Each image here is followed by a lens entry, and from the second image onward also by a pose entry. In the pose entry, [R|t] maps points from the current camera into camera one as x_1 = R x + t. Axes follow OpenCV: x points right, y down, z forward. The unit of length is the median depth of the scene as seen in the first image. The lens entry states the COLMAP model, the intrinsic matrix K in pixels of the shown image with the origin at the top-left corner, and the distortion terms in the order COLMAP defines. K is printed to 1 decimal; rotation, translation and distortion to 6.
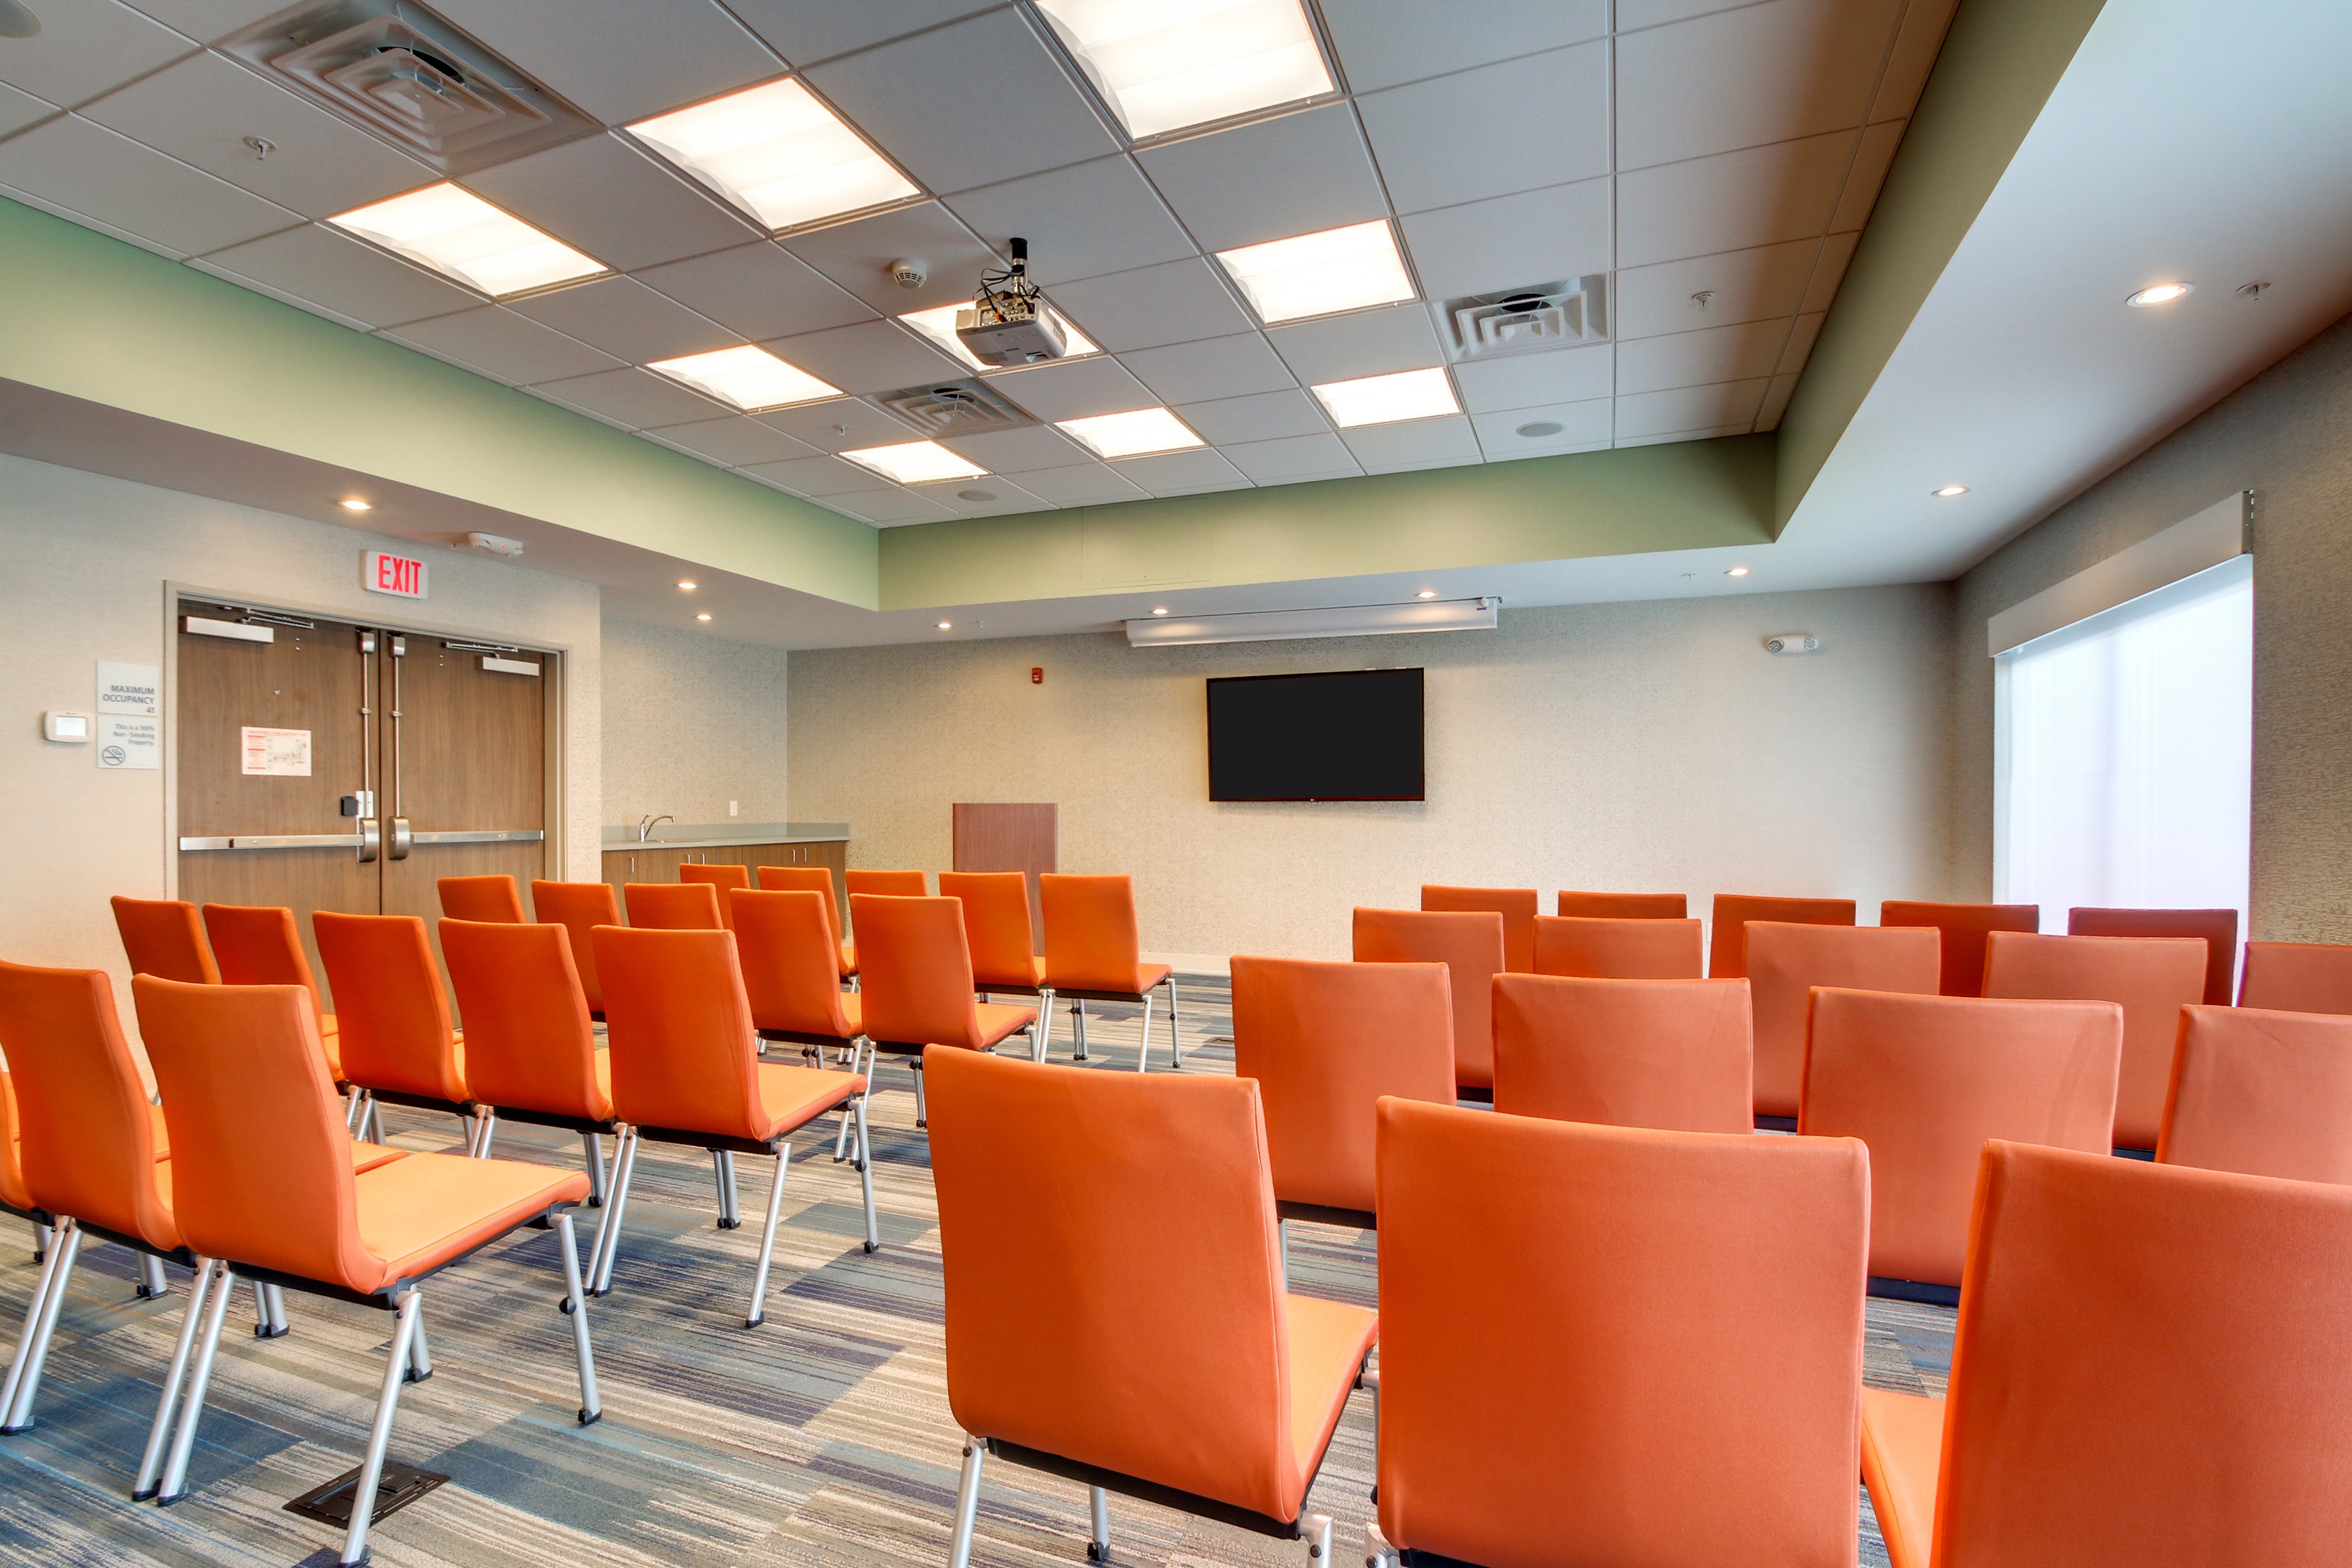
lens RADIAL K [[1137.6, 0, 1162.4], [0, 1137.6, 799.0], [0, 0, 1]] dist [0.001722, -0.009580]
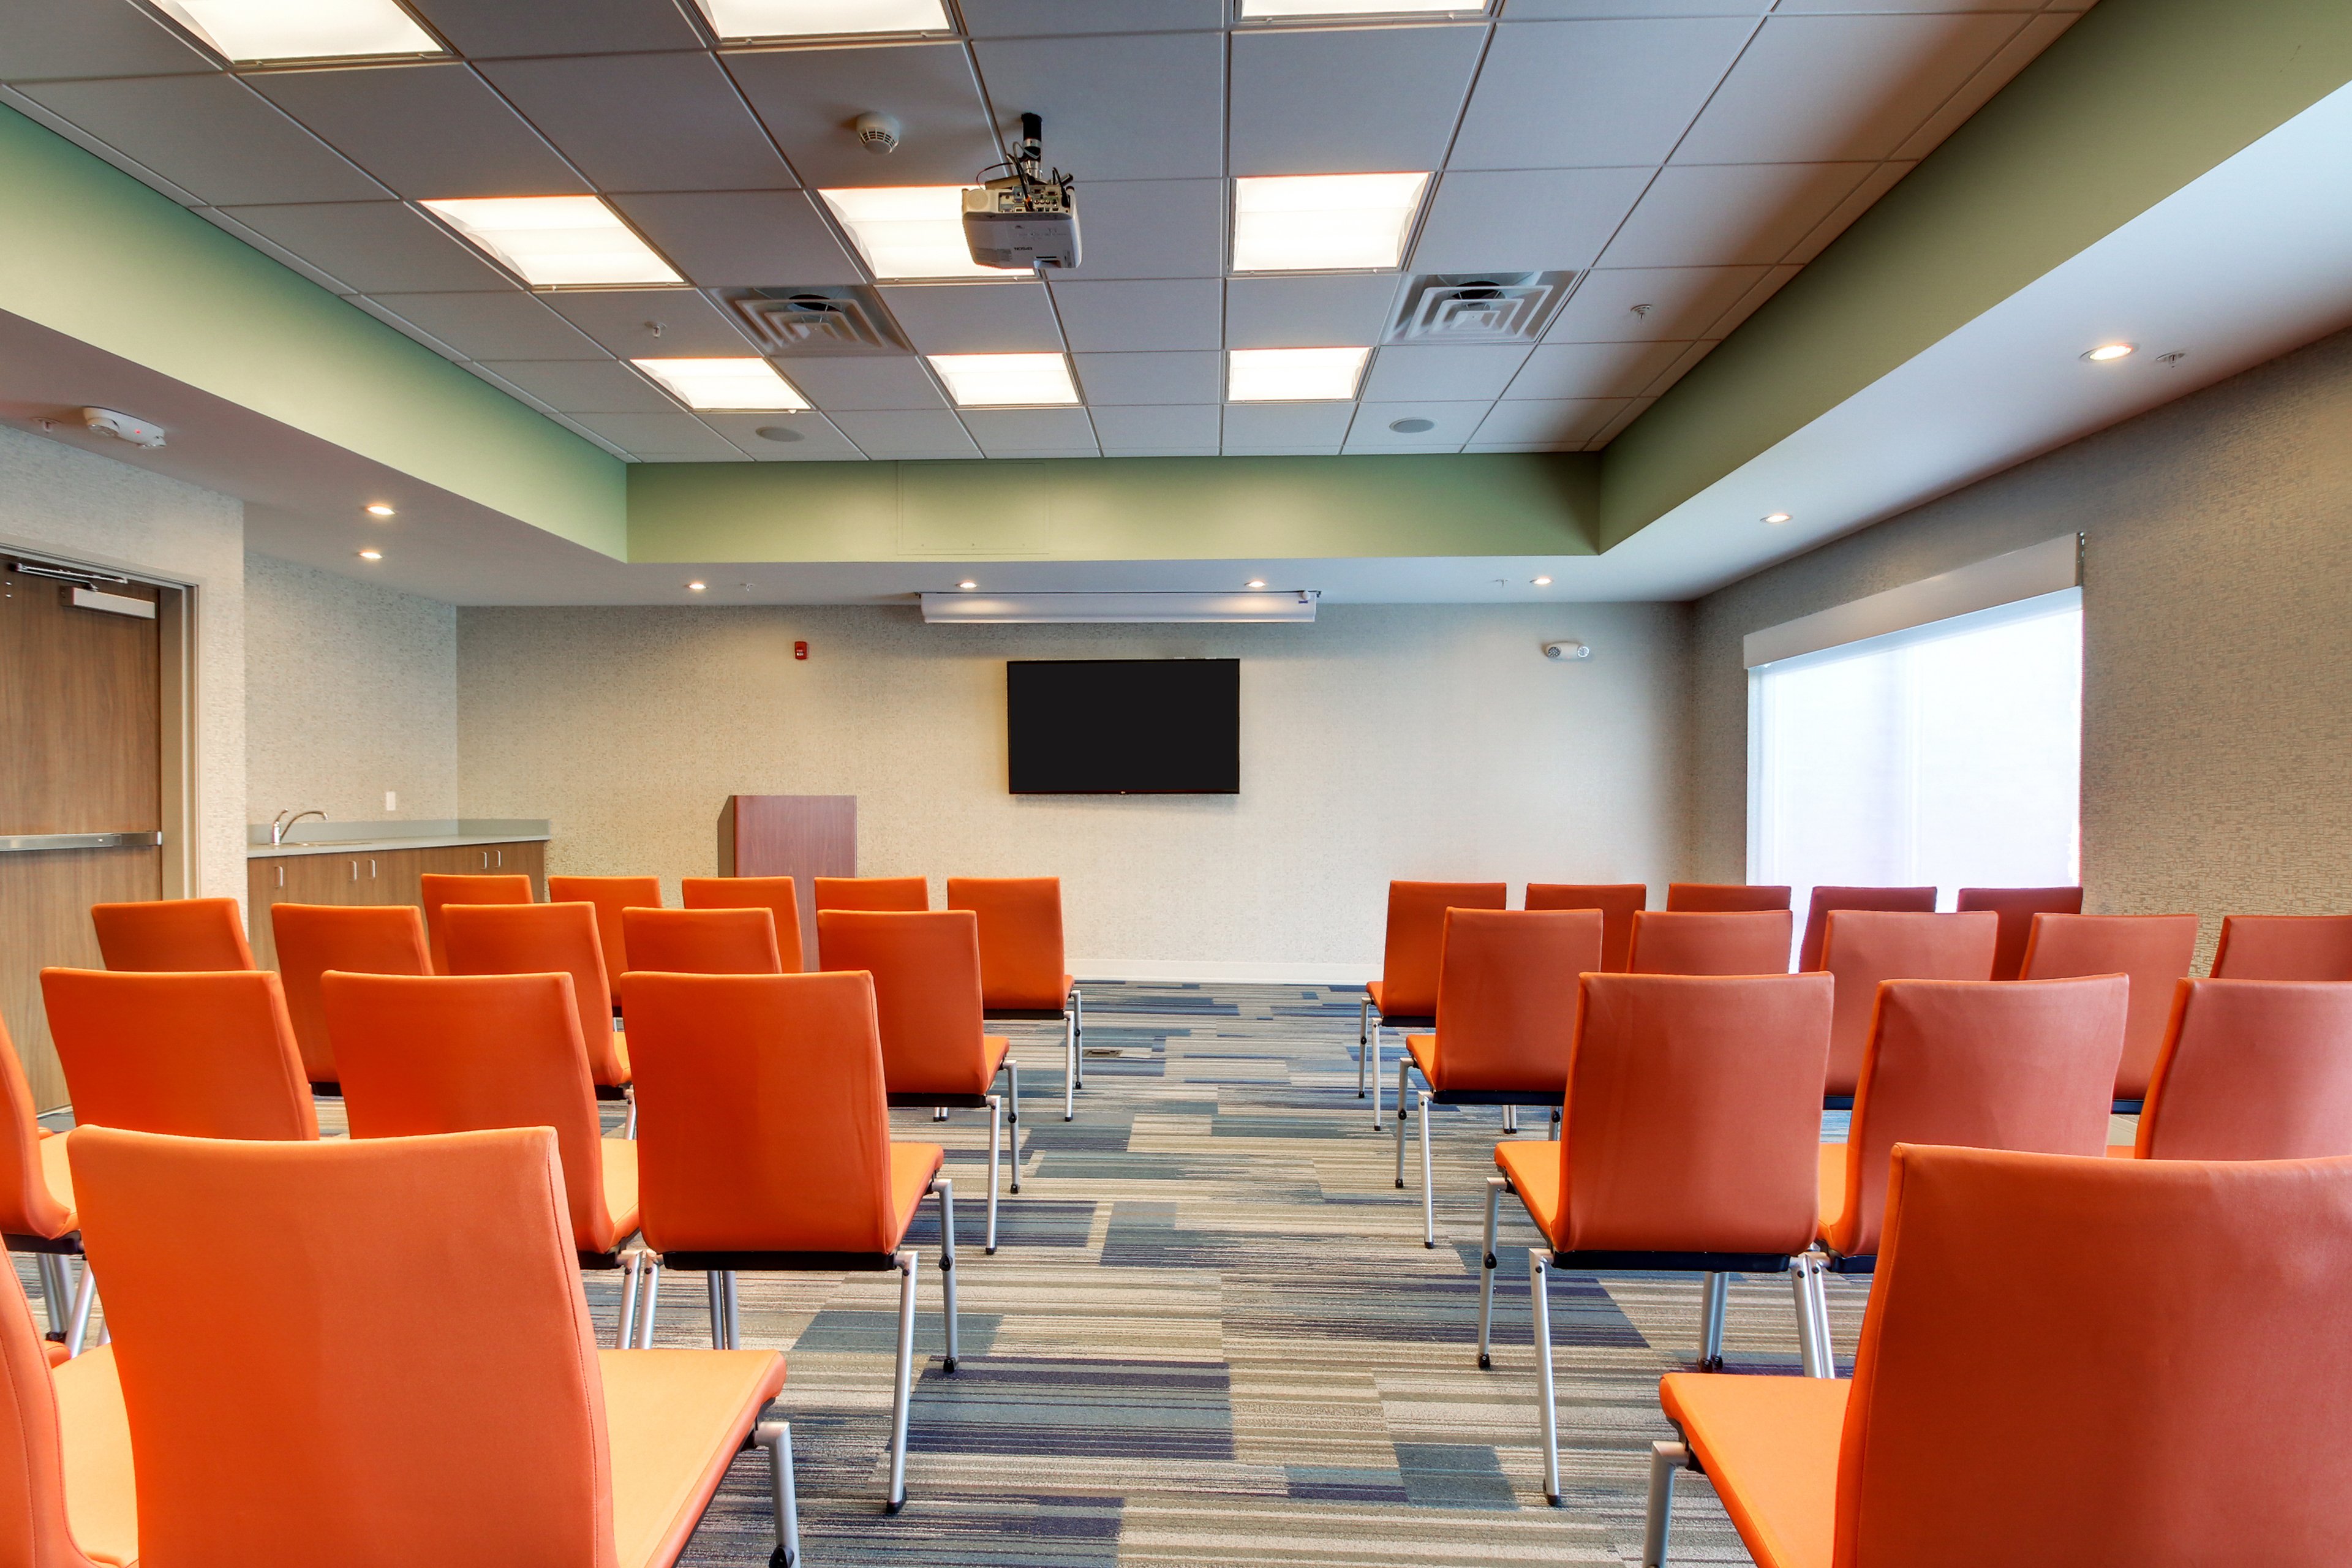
lens RADIAL K [[1137.6, 0, 1184.0], [0, 1137.6, 802.6], [0, 0, 1]] dist [0.001722, -0.009580]
pose [[0.942887, -0.000320, 0.333112, -0.196200], [-0.002745, 0.999958, 0.008731, 0.000953], [-0.333100, -0.009147, 0.942847, 0.115798]]
